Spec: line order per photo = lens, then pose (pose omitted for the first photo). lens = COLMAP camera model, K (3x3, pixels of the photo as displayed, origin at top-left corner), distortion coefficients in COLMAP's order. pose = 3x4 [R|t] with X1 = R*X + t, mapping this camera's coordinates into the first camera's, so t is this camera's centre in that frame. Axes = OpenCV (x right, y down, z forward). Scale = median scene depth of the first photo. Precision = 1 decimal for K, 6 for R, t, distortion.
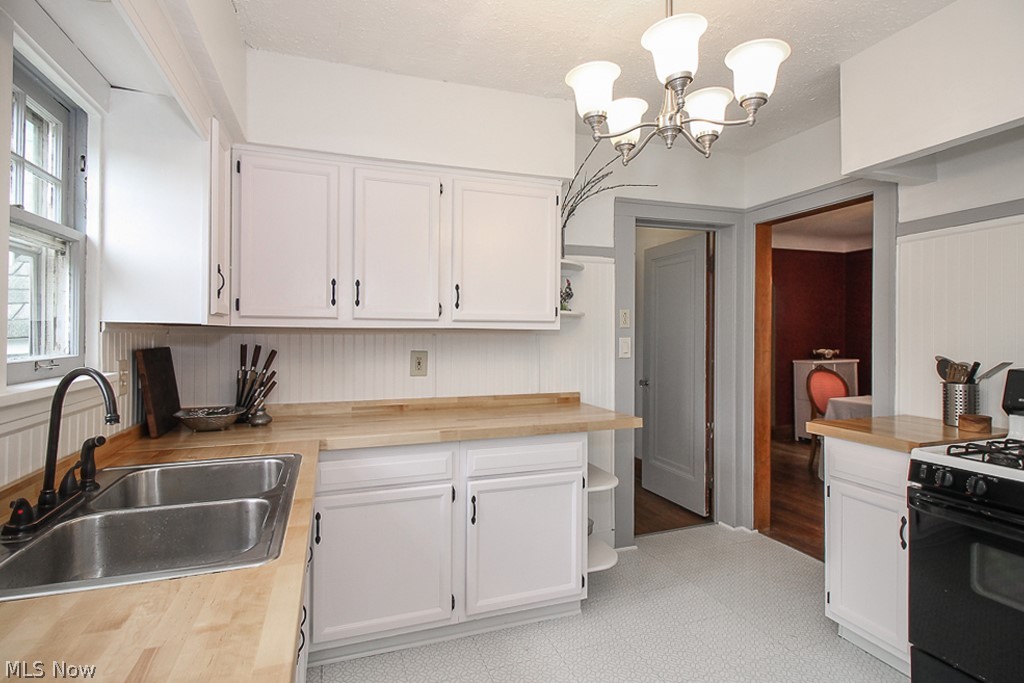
lens RADIAL K [[493.1, 0, 508.1], [0, 493.1, 332.0], [0, 0, 1]] dist [0.001236, -0.000146]
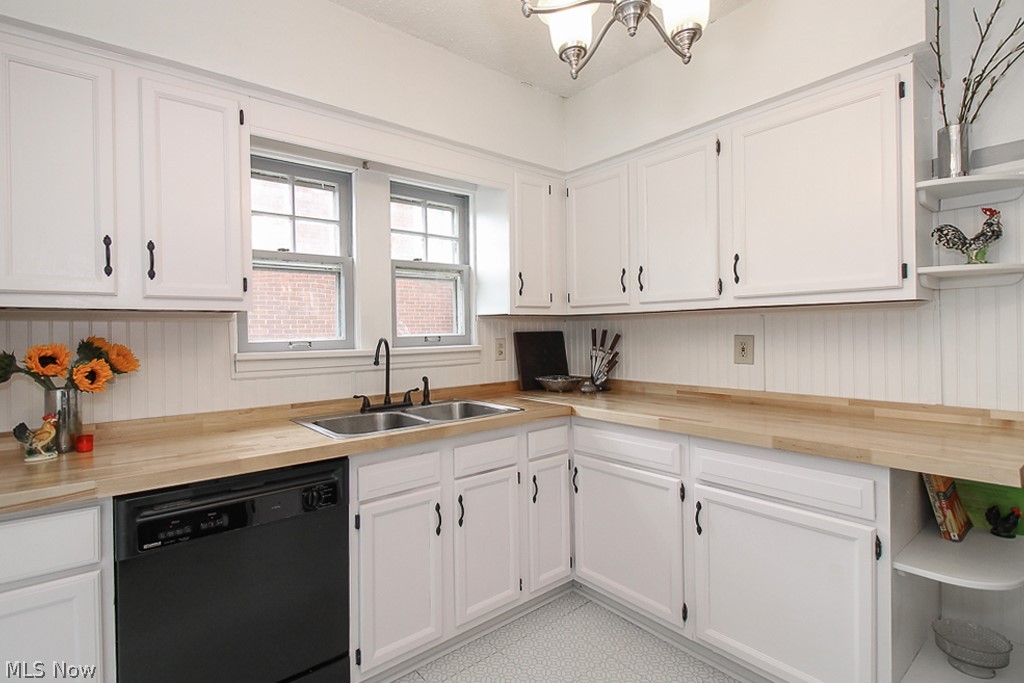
lens RADIAL K [[493.1, 0, 508.1], [0, 493.1, 332.0], [0, 0, 1]] dist [0.001236, -0.000146]
pose [[0.331925, -0.006775, -0.943281, 0.572466], [0.022897, 0.999737, 0.000877, 0.026400], [0.943028, -0.021890, 0.331993, 0.371836]]
